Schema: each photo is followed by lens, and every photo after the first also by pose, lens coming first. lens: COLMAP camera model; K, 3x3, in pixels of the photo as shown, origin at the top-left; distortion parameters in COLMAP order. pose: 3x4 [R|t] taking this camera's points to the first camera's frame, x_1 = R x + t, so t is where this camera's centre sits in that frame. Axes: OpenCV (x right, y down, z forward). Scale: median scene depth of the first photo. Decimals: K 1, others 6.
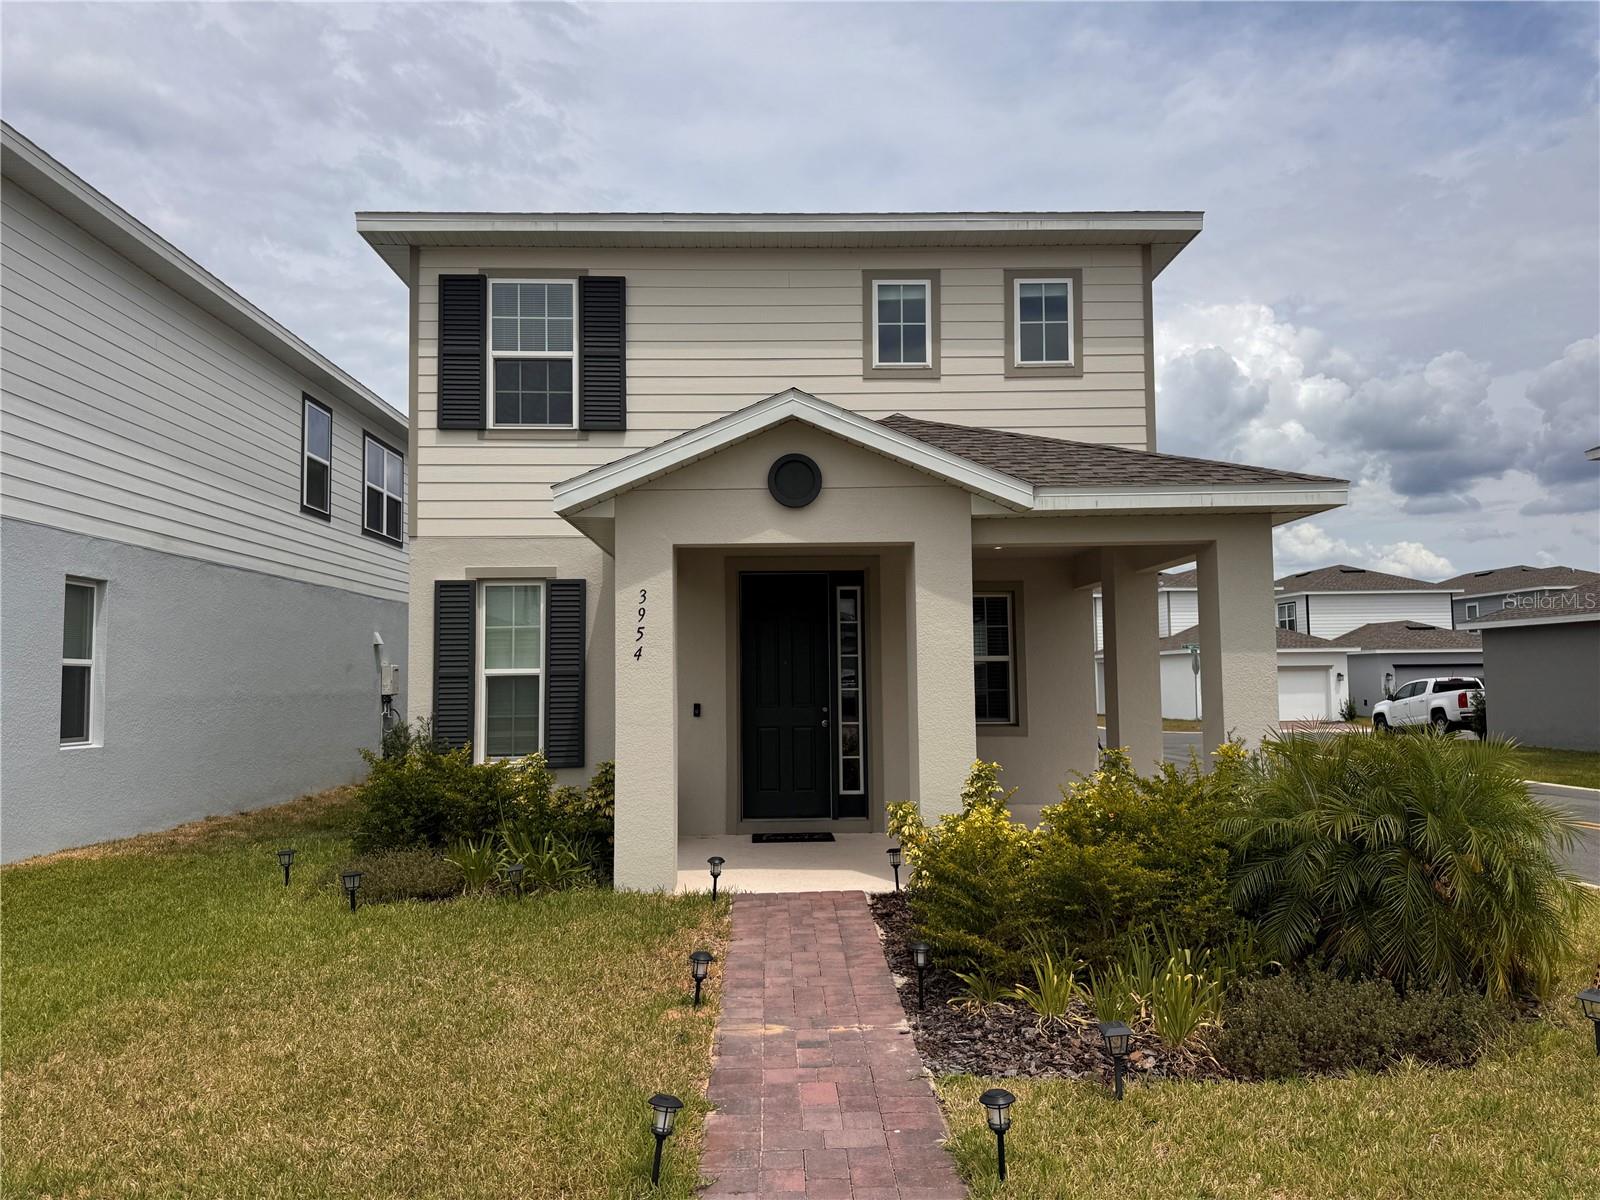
lens RADIAL K [[1131.3, 0, 806.3], [0, 1131.3, 602.6], [0, 0, 1]] dist [0.011693, -0.000122]
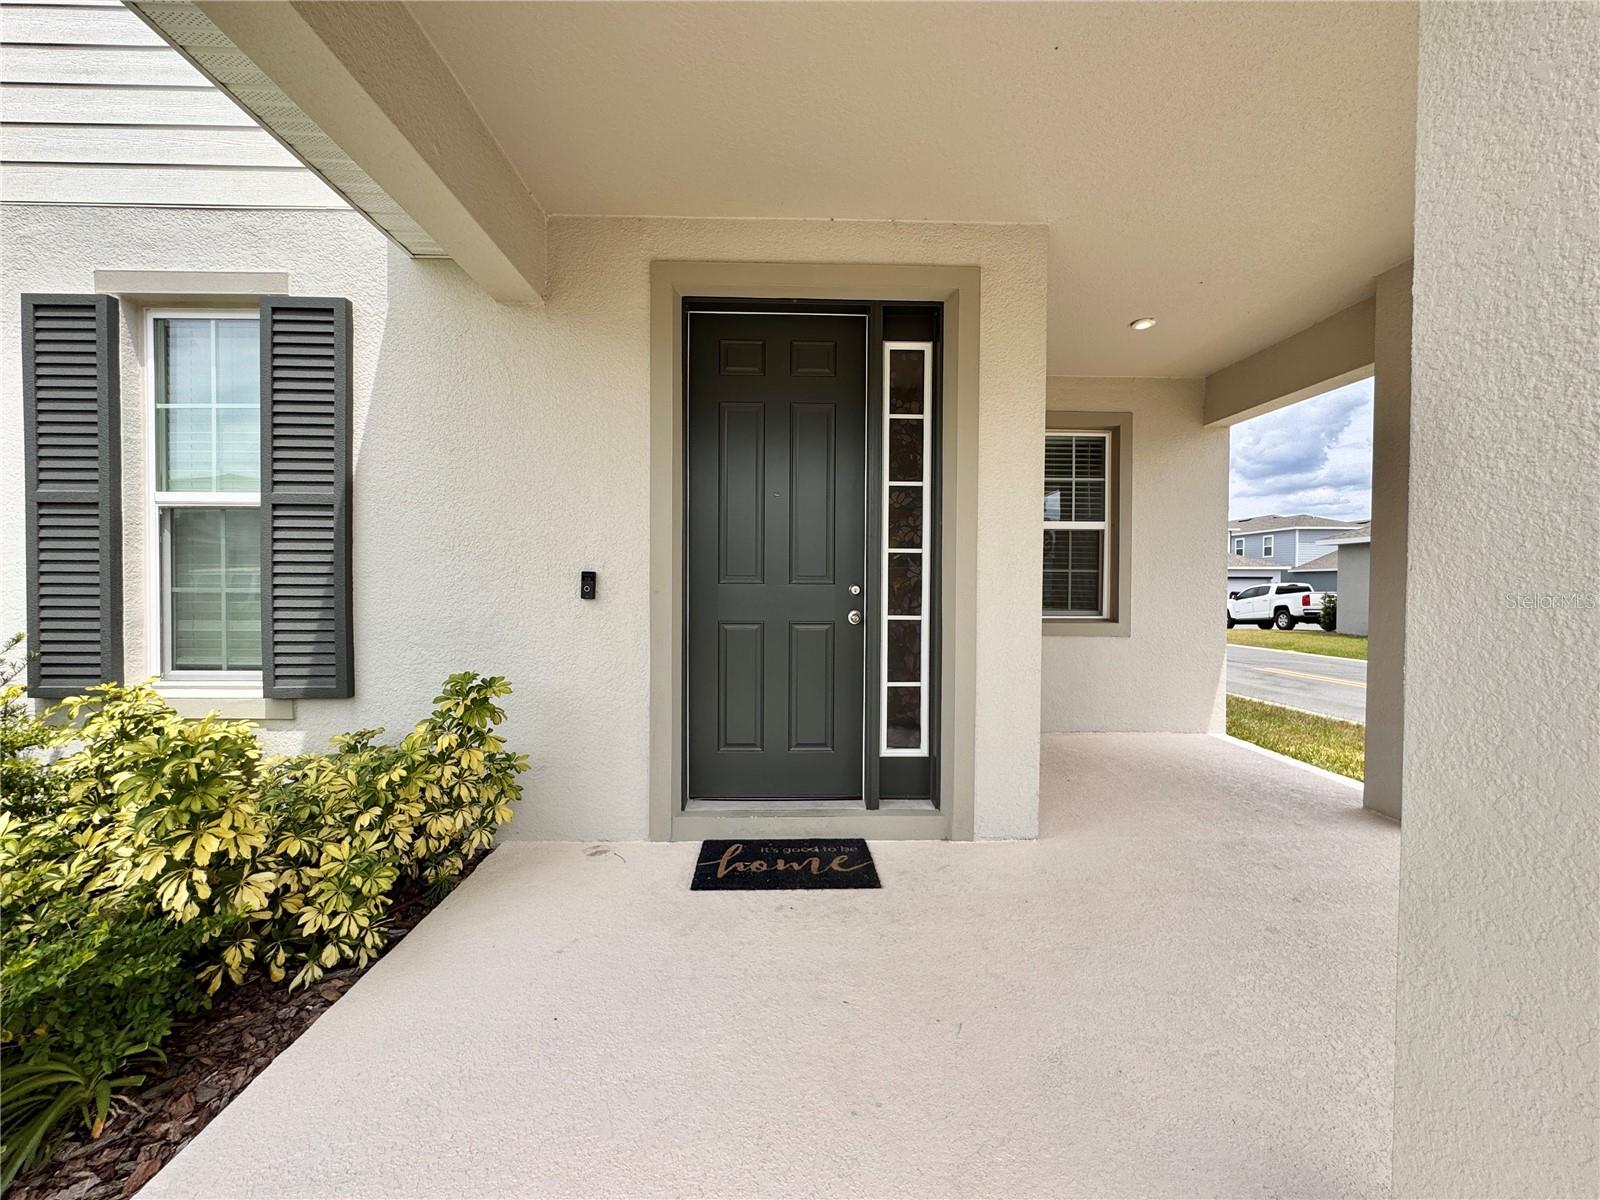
lens RADIAL K [[639.9, 0, 798.6], [0, 639.9, 595.0], [0, 0, 1]] dist [0.001320, 0.000211]
pose [[0.999761, 0.018313, -0.011914, -0.004532], [-0.017216, 0.996112, 0.086394, 0.061255], [0.013450, -0.086168, 0.996190, 0.601082]]
